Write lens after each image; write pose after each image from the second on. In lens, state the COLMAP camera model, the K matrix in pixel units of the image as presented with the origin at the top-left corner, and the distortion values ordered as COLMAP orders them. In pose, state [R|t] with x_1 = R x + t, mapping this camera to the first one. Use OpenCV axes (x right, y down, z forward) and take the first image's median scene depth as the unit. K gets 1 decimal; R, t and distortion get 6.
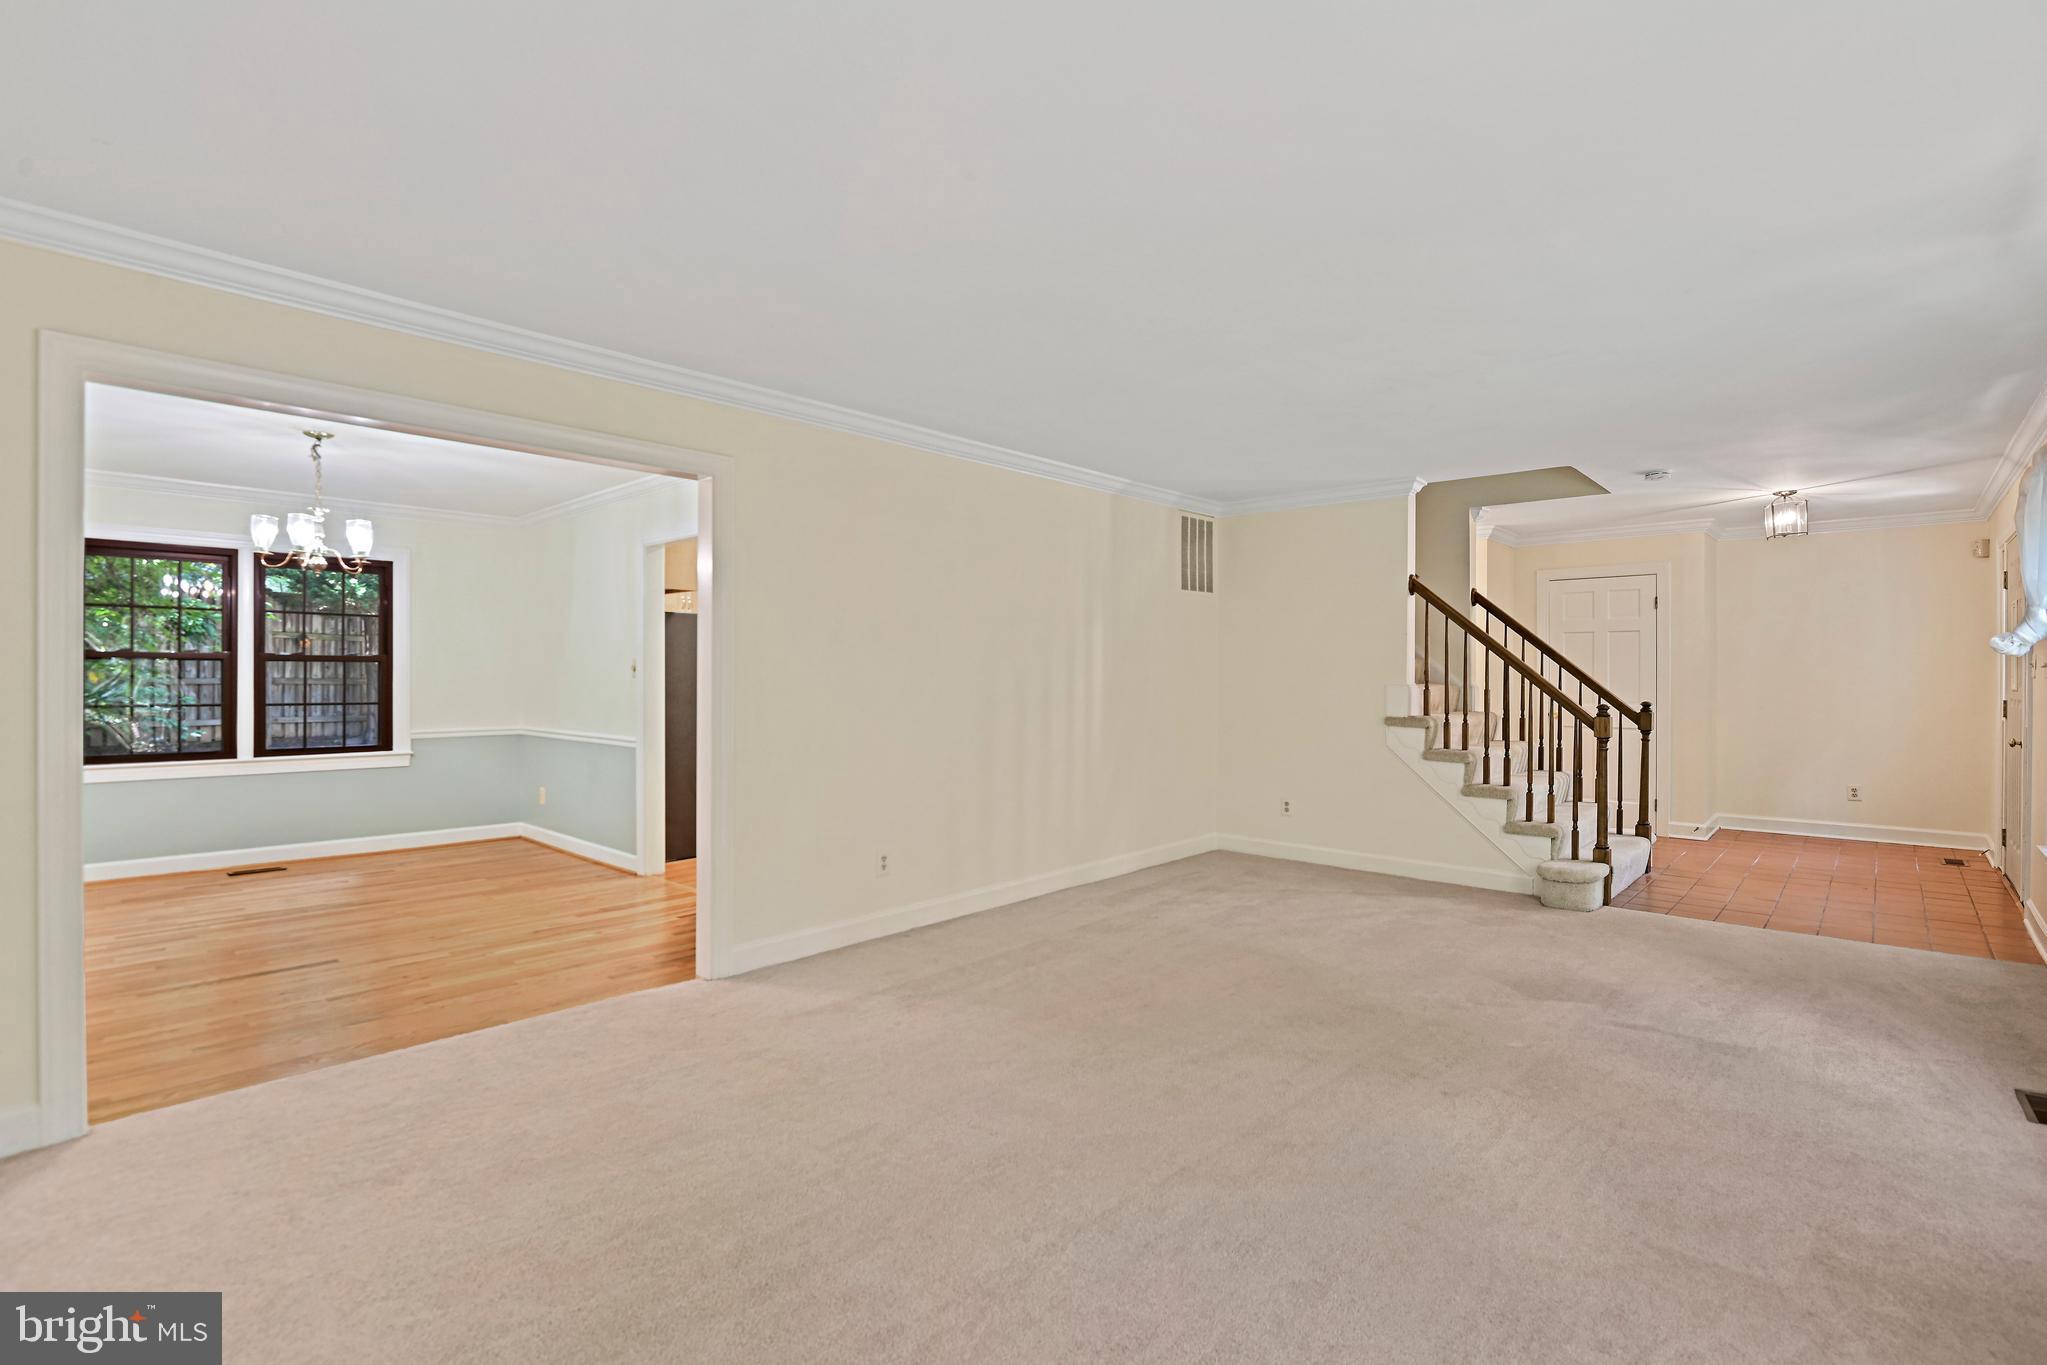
lens RADIAL K [[954.4, 0, 1031.5], [0, 954.4, 677.7], [0, 0, 1]] dist [-0.005832, -0.008256]
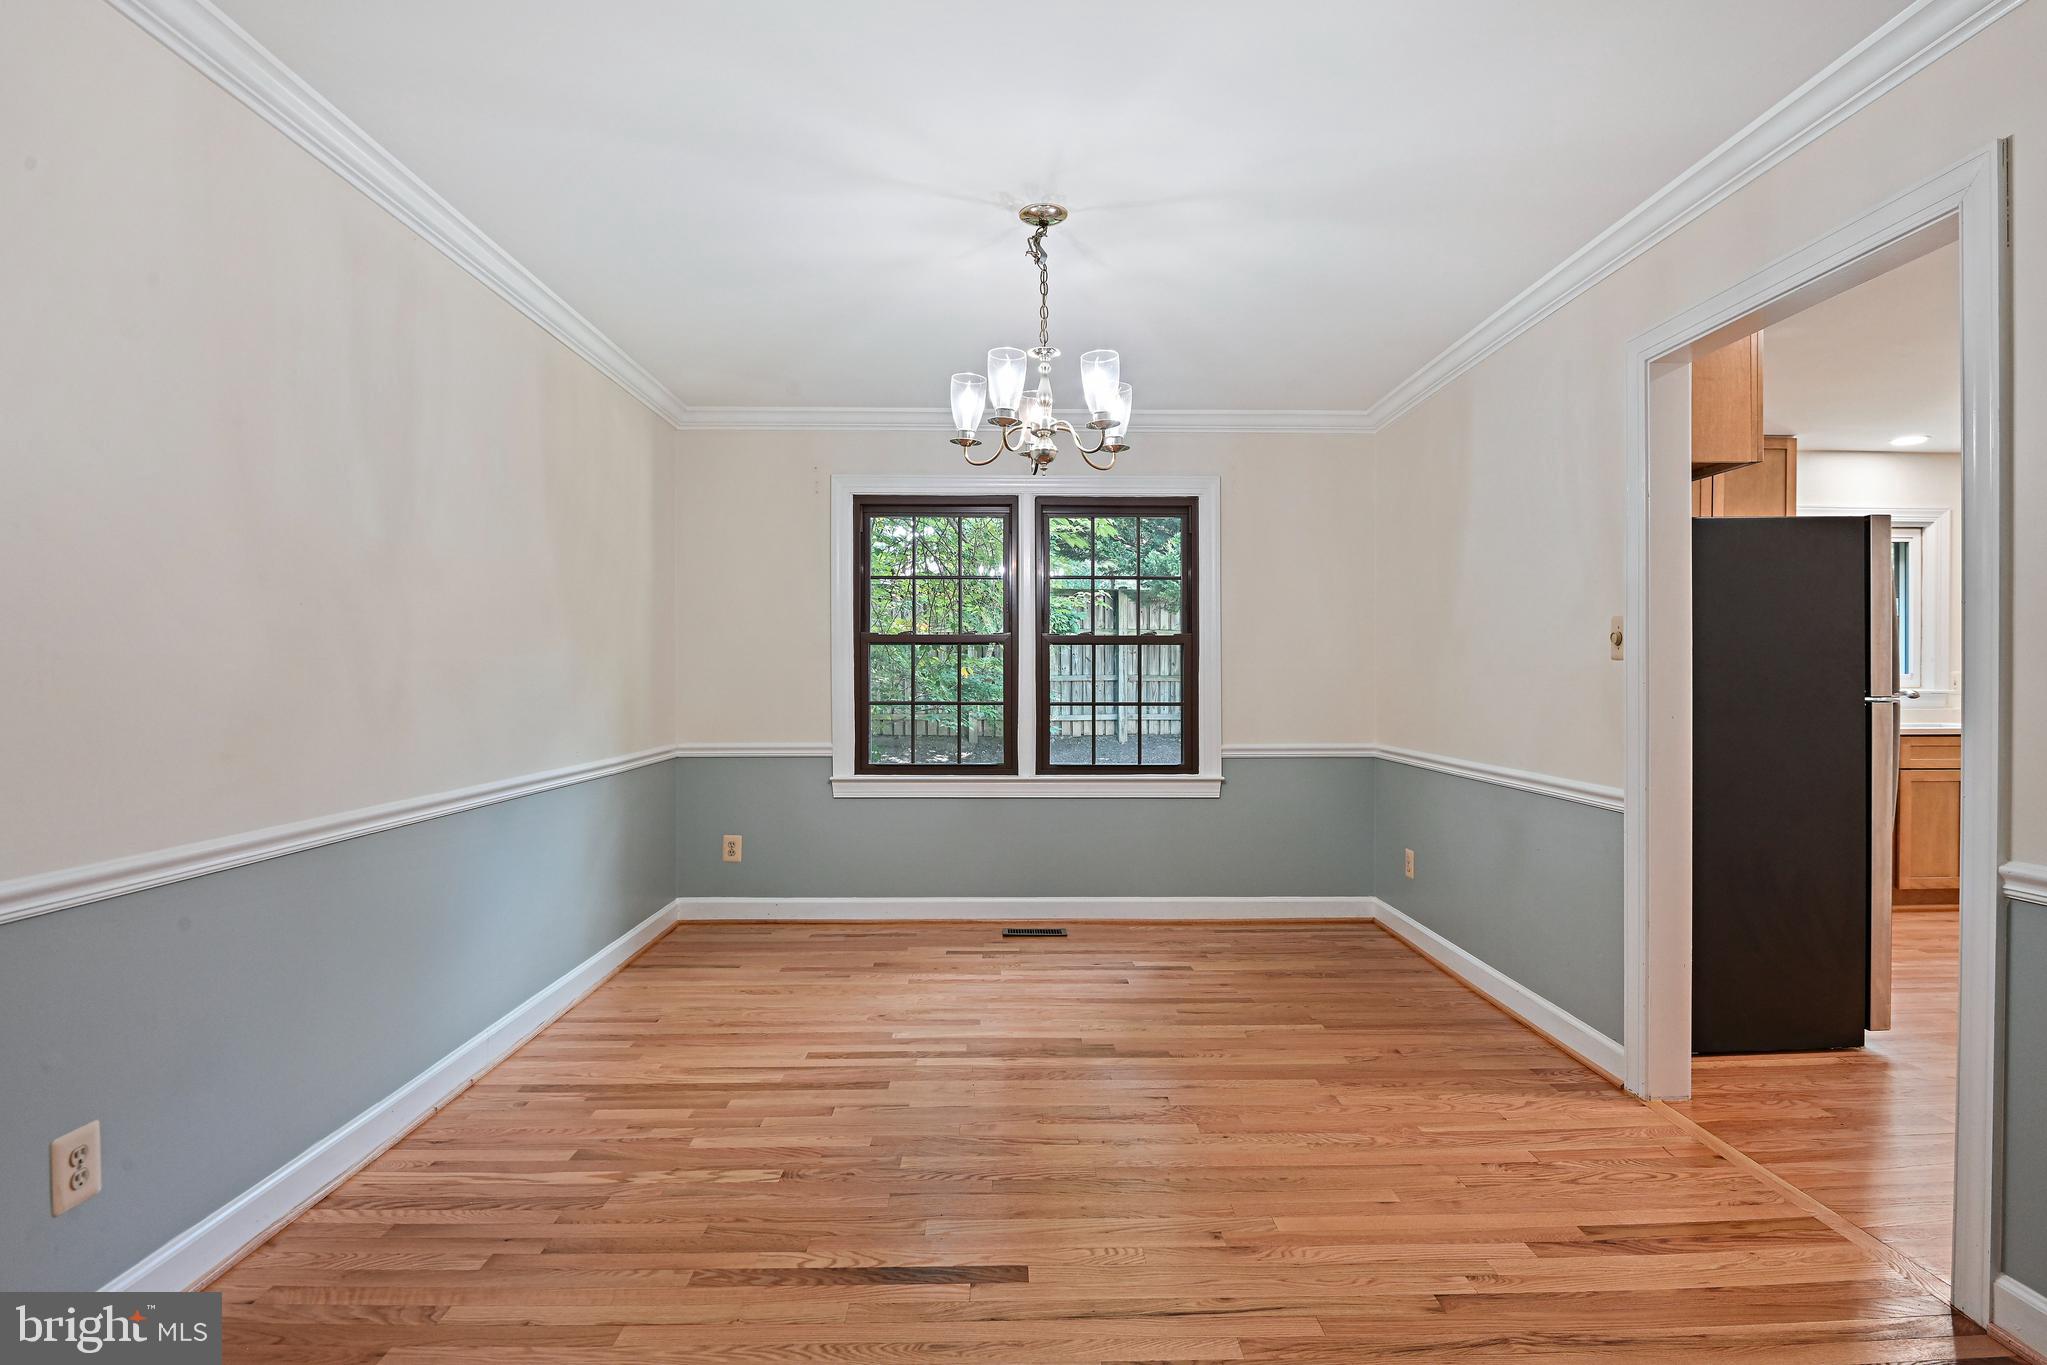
lens RADIAL K [[995.2, 0, 1023.5], [0, 995.2, 682.5], [0, 0, 1]] dist [-0.001801, -0.000243]
pose [[0.687282, 0.000148, -0.726391, -0.263566], [0.003577, 0.999987, 0.003589, 0.009209], [0.726382, -0.005065, 0.687272, 0.459267]]
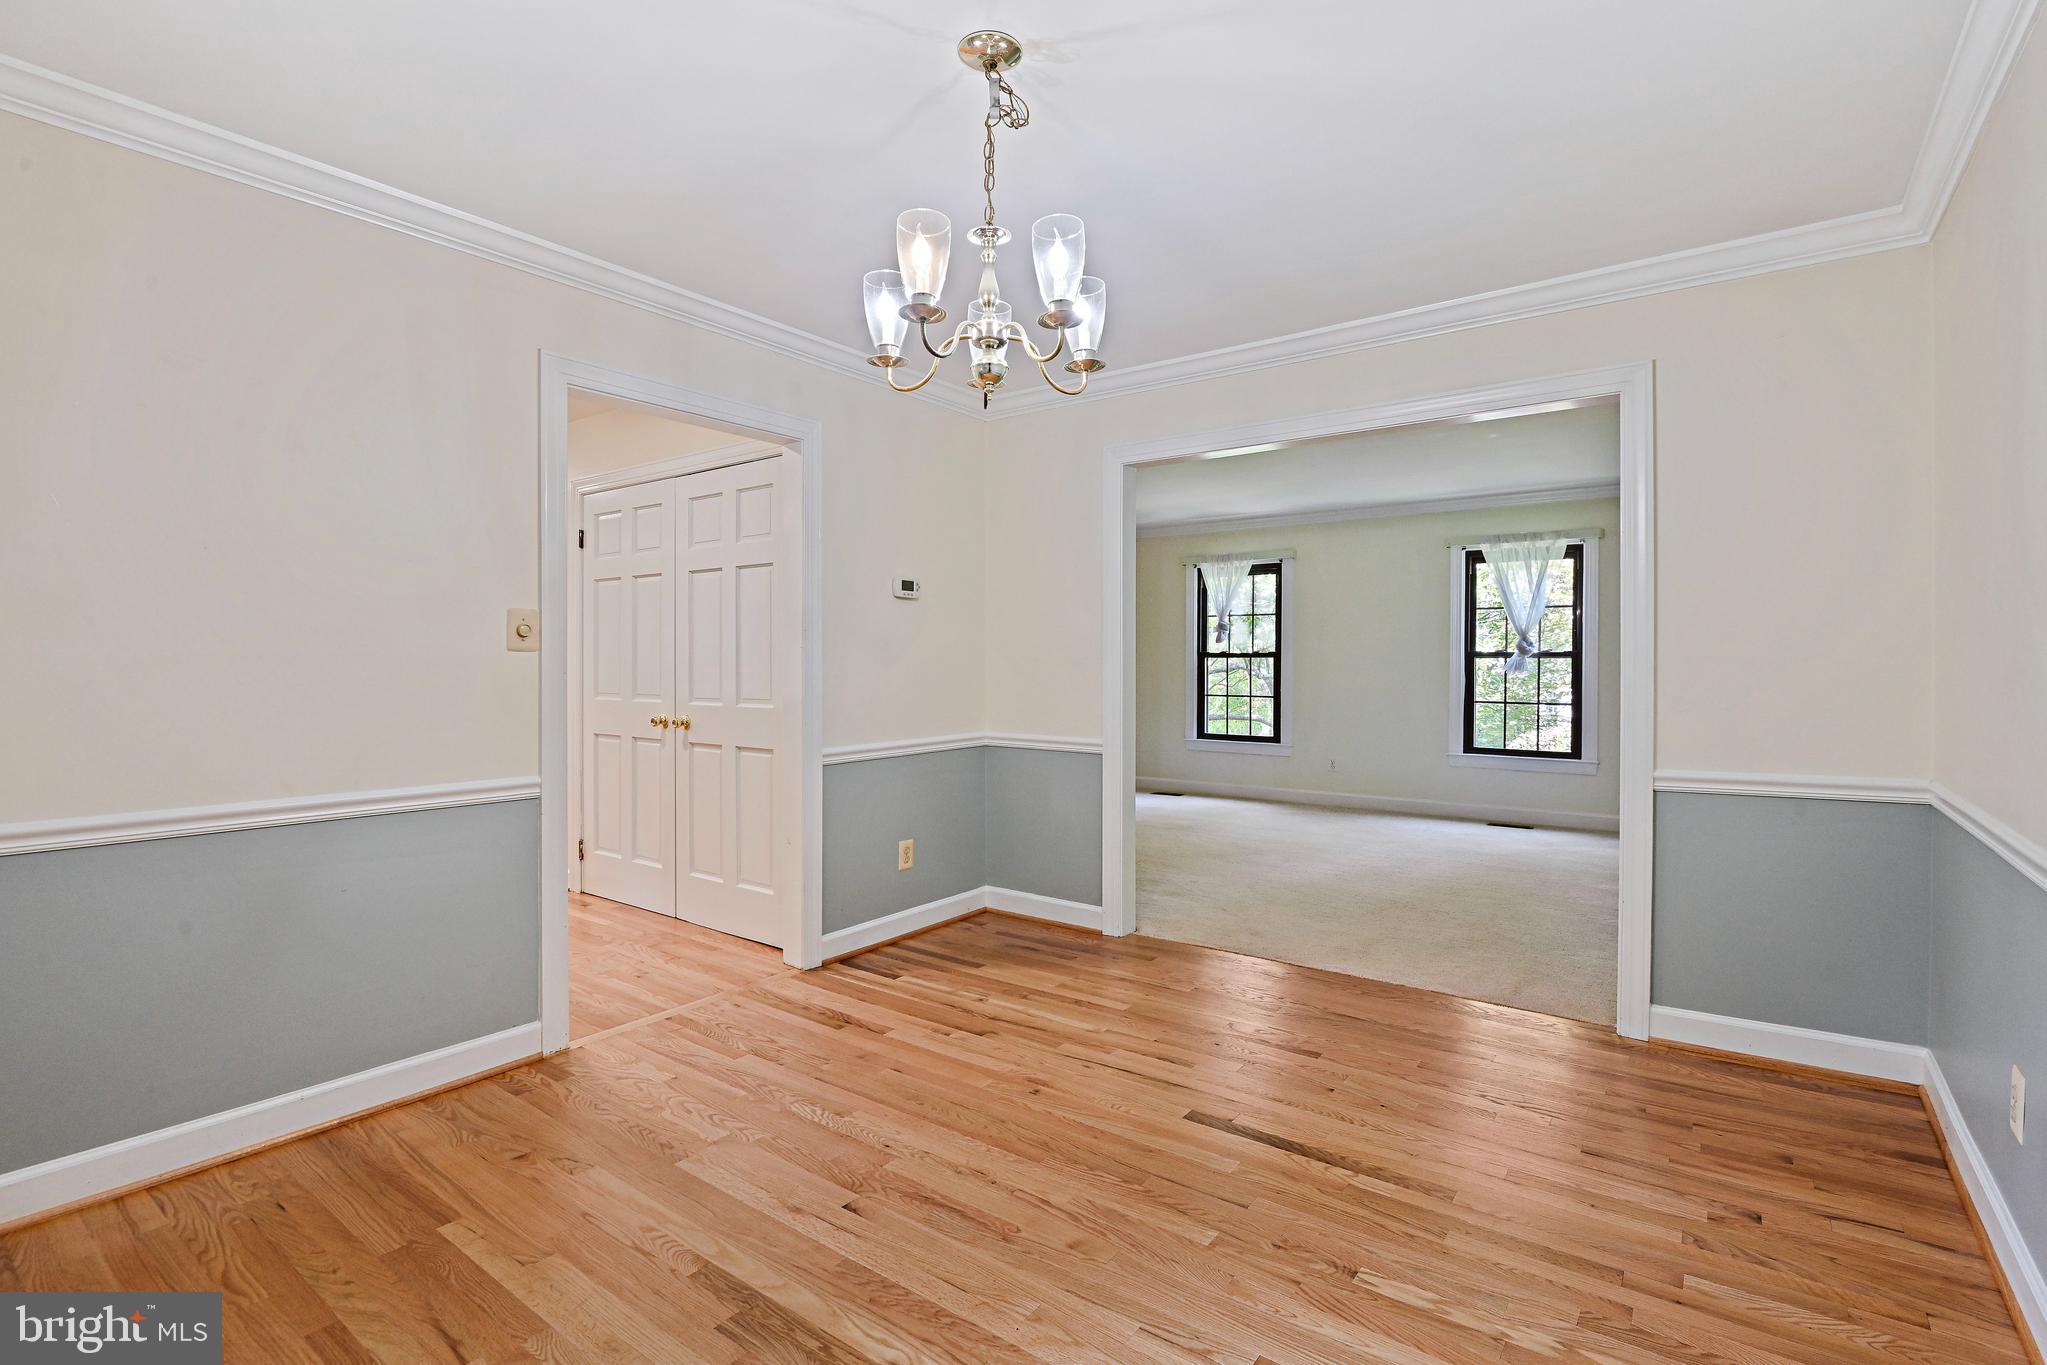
lens RADIAL K [[954.4, 0, 1031.5], [0, 954.4, 677.7], [0, 0, 1]] dist [-0.005832, -0.008256]
pose [[-0.098603, -0.017297, 0.994977, -0.866869], [0.001581, 0.999845, 0.017538, 0.006534], [-0.995126, 0.003302, -0.098560, 0.772433]]
